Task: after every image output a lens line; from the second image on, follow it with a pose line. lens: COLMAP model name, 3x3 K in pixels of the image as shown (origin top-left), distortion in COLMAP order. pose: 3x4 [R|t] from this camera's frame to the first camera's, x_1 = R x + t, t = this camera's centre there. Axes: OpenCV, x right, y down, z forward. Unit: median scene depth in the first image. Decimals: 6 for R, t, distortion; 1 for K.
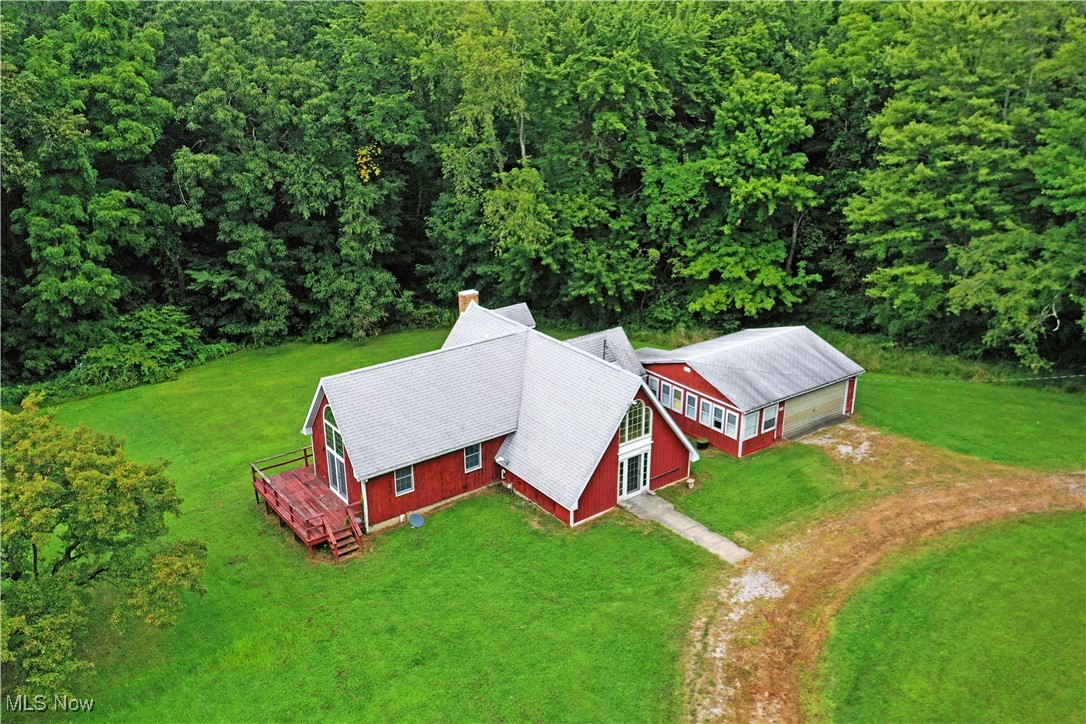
lens RADIAL K [[866.5, 0, 543.0], [0, 866.5, 362.0], [0, 0, 1]] dist [0.022275, 0.002039]
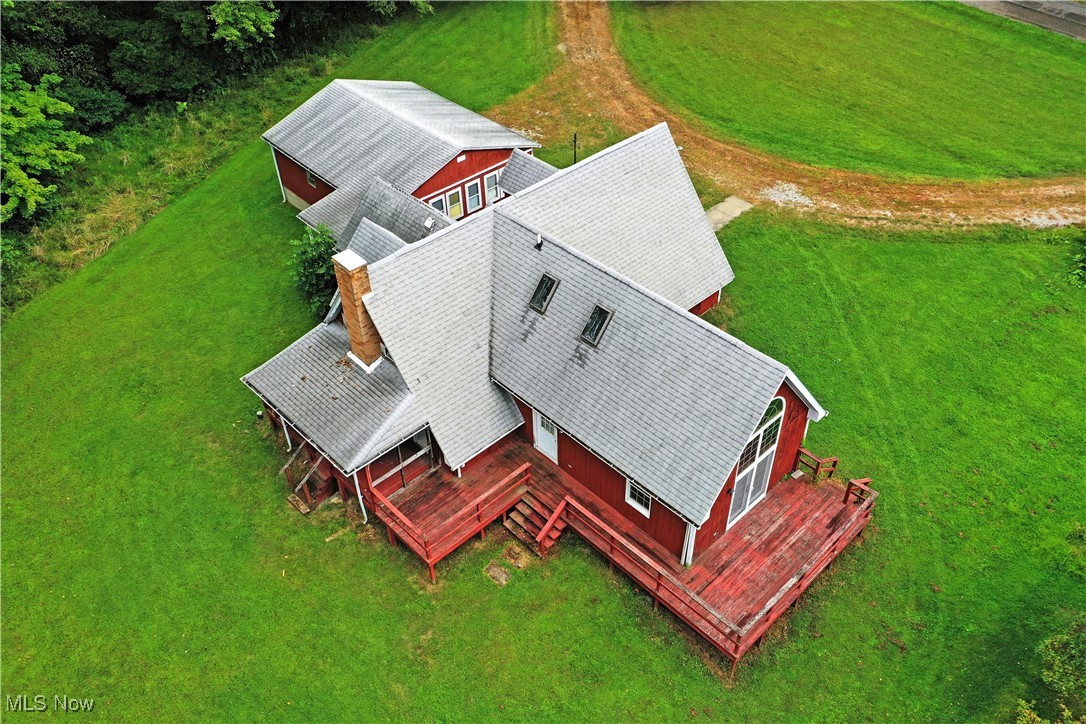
lens RADIAL K [[866.5, 0, 543.0], [0, 866.5, 362.0], [0, 0, 1]] dist [0.022275, 0.002039]
pose [[-0.104065, -0.649595, 0.753124, -0.504704], [0.381098, 0.673395, 0.633485, -0.307680], [-0.918659, 0.352938, 0.177483, 0.785240]]
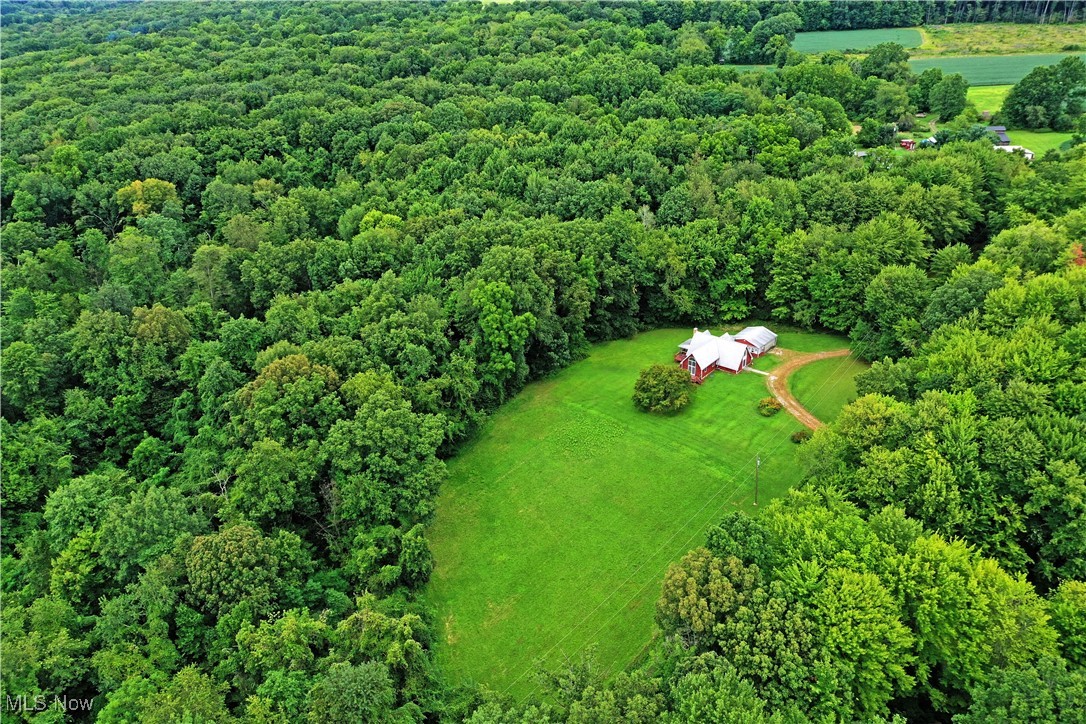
lens RADIAL K [[866.5, 0, 543.0], [0, 866.5, 362.0], [0, 0, 1]] dist [0.022275, 0.002039]
pose [[0.970183, -0.123194, 0.208729, -1.724262], [0.104844, 0.989762, 0.096850, -0.407672], [-0.218523, -0.072078, 0.973166, -3.050867]]
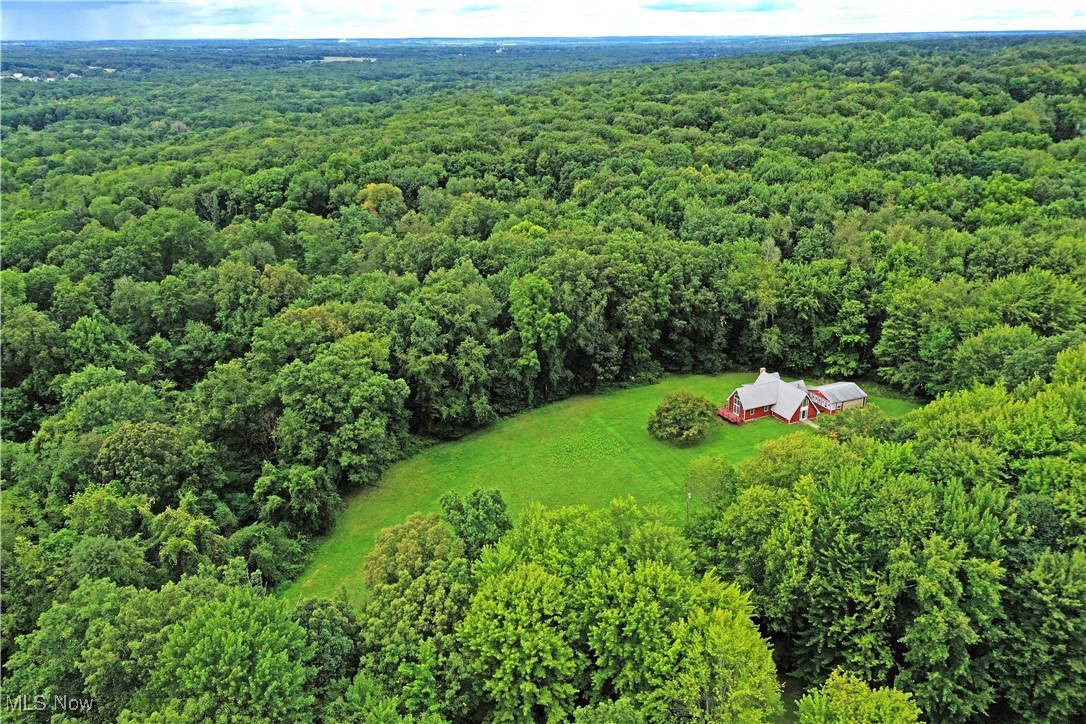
lens RADIAL K [[866.5, 0, 543.0], [0, 866.5, 362.0], [0, 0, 1]] dist [0.022275, 0.002039]
pose [[0.979241, 0.066814, -0.191371, -0.298674], [-0.068135, 0.997676, -0.000322, -0.039042], [0.190905, 0.013354, 0.981518, -2.930011]]
